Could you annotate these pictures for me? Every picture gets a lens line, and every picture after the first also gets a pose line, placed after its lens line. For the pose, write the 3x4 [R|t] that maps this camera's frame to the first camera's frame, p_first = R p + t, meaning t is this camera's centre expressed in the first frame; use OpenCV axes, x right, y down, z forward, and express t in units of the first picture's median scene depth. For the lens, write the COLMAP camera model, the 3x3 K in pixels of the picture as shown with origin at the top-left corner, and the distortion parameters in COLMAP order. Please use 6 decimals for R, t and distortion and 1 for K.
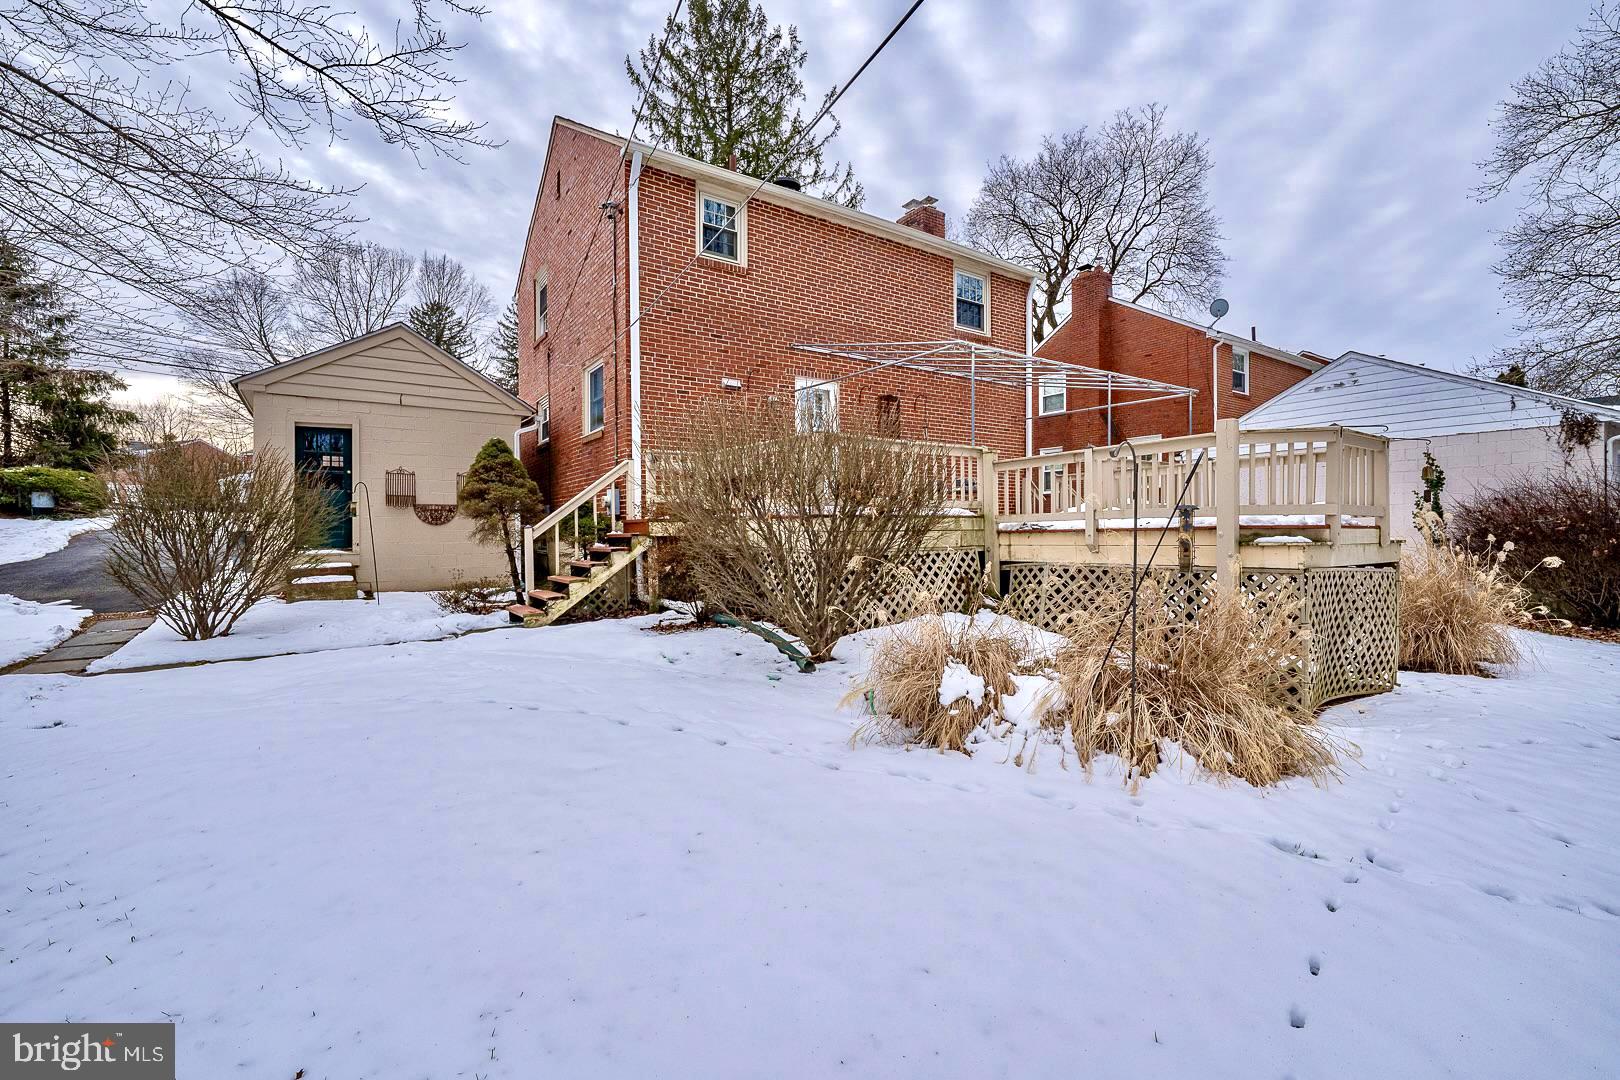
lens RADIAL K [[682.1, 0, 805.6], [0, 682.1, 533.8], [0, 0, 1]] dist [-0.001182, -0.000277]
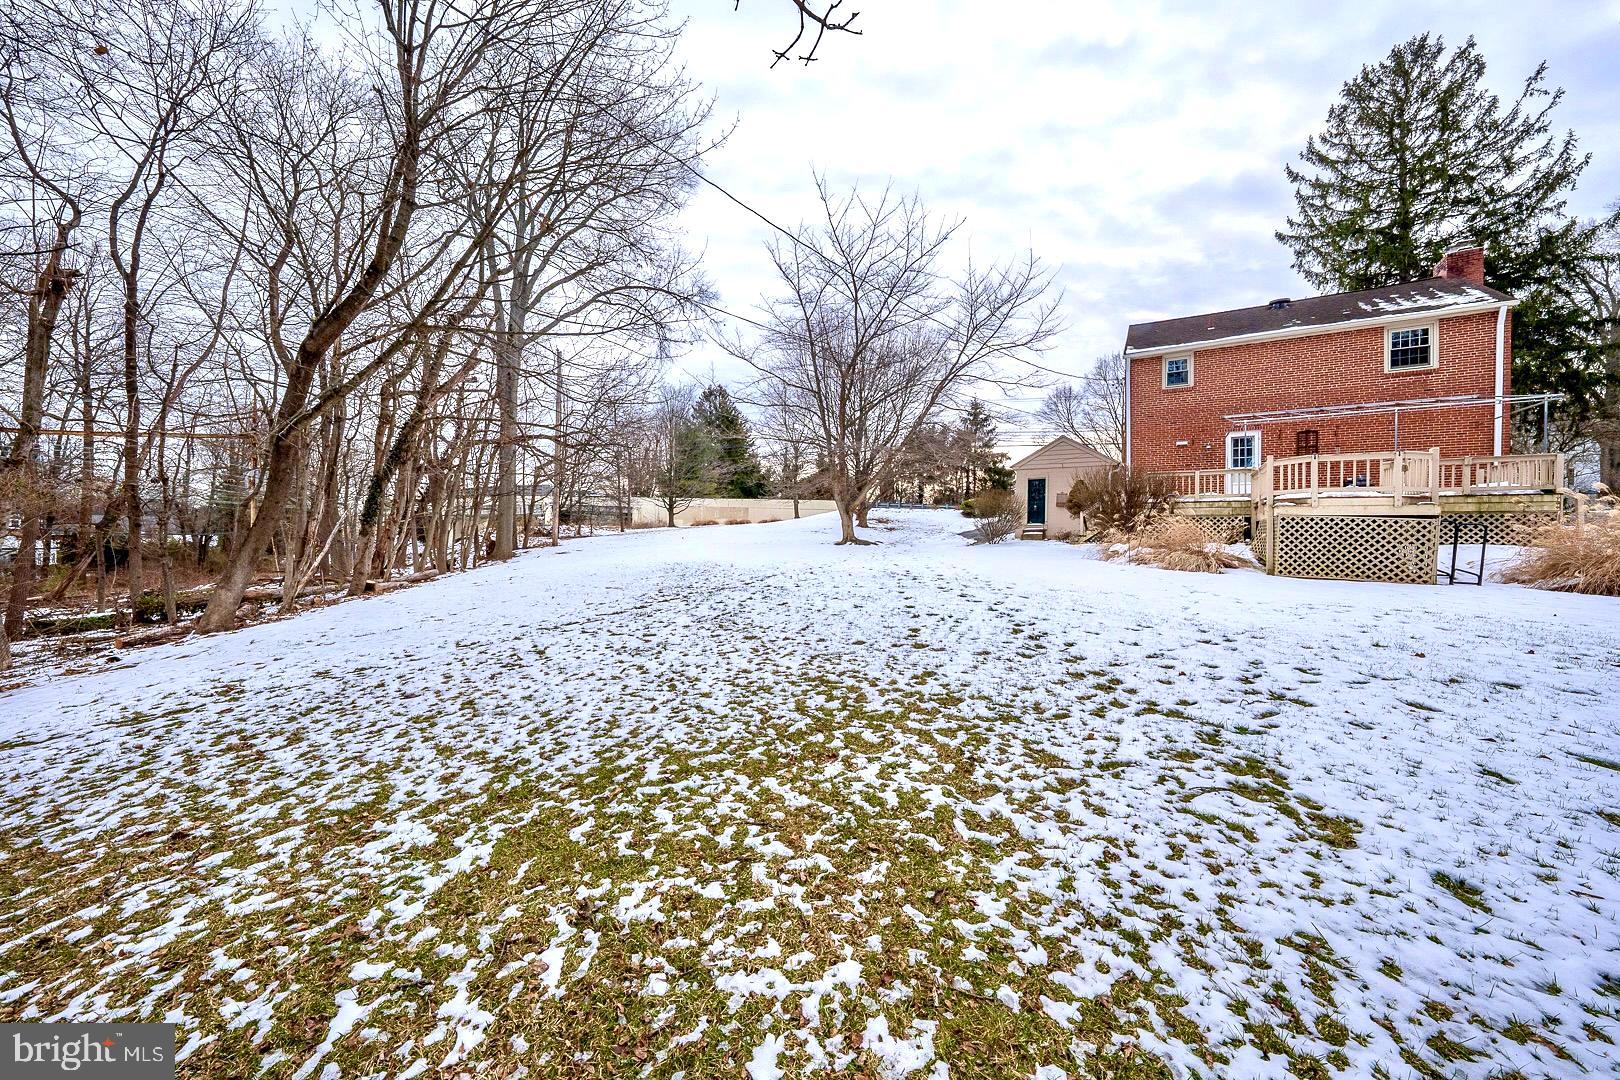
lens RADIAL K [[557.9, 0, 814.1], [0, 557.9, 538.0], [0, 0, 1]] dist [-0.030026, 0.006828]
pose [[0.398422, 0.014711, -0.917084, 0.946498], [-0.013997, 0.999852, 0.009958, 0.068450], [0.917095, 0.008869, 0.398569, -0.684815]]
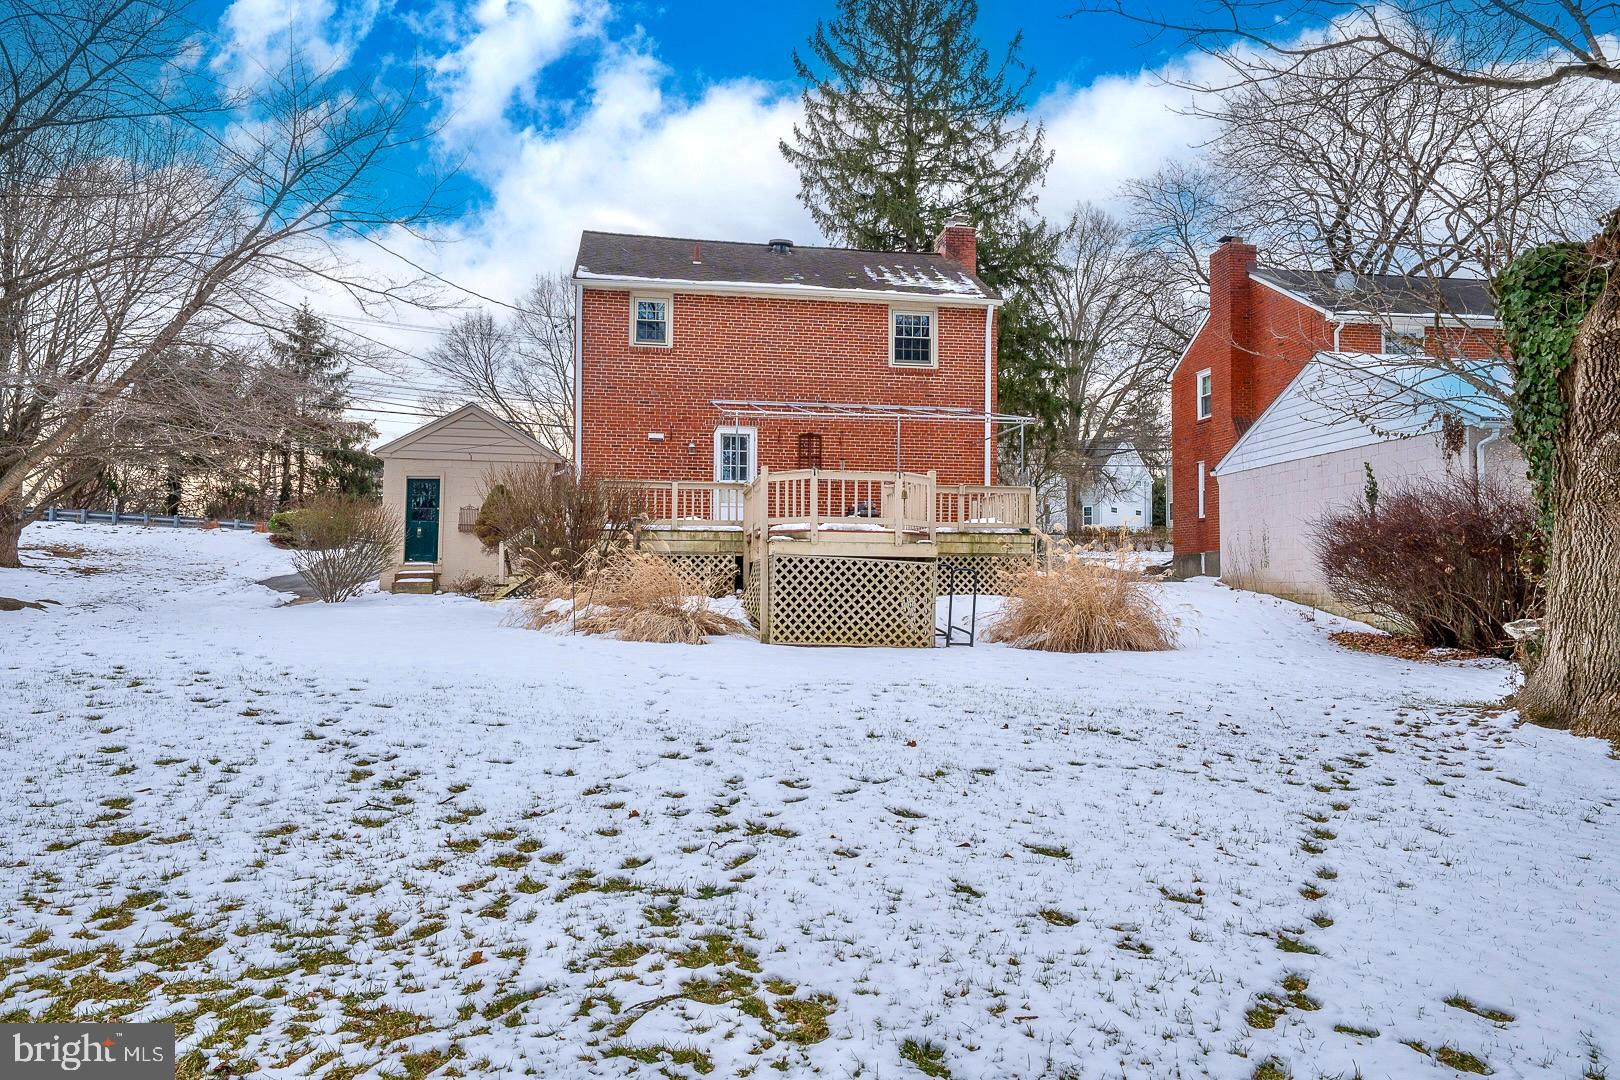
lens RADIAL K [[1052.5, 0, 814.0], [0, 1052.5, 537.4], [0, 0, 1]] dist [0.025774, 0.003677]
pose [[0.907975, -0.009161, -0.418924, 0.960016], [-0.011906, 0.998793, -0.047646, 0.065524], [0.418855, 0.048249, 0.906770, -0.673454]]
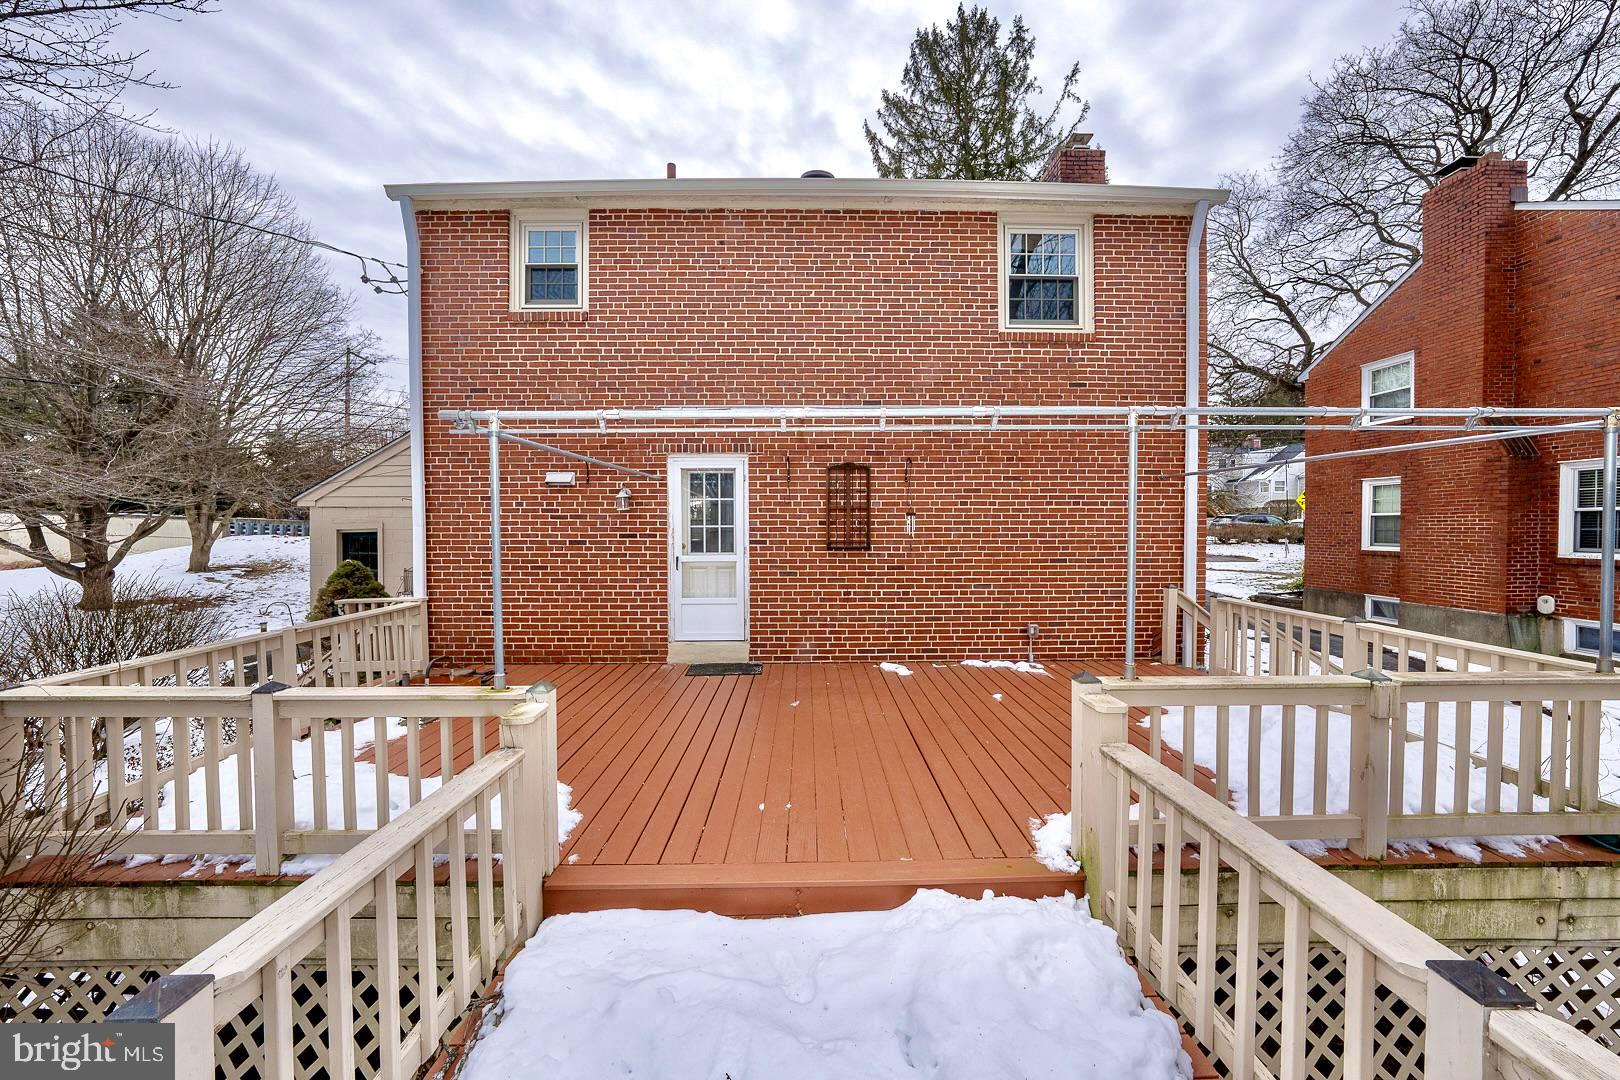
lens RADIAL K [[557.9, 0, 814.1], [0, 557.9, 538.0], [0, 0, 1]] dist [-0.030026, 0.006828]
pose [[0.838721, 0.013416, -0.544396, 0.405150], [-0.003846, 0.999817, 0.018714, -0.158205], [0.544547, -0.013602, 0.838620, 0.612686]]
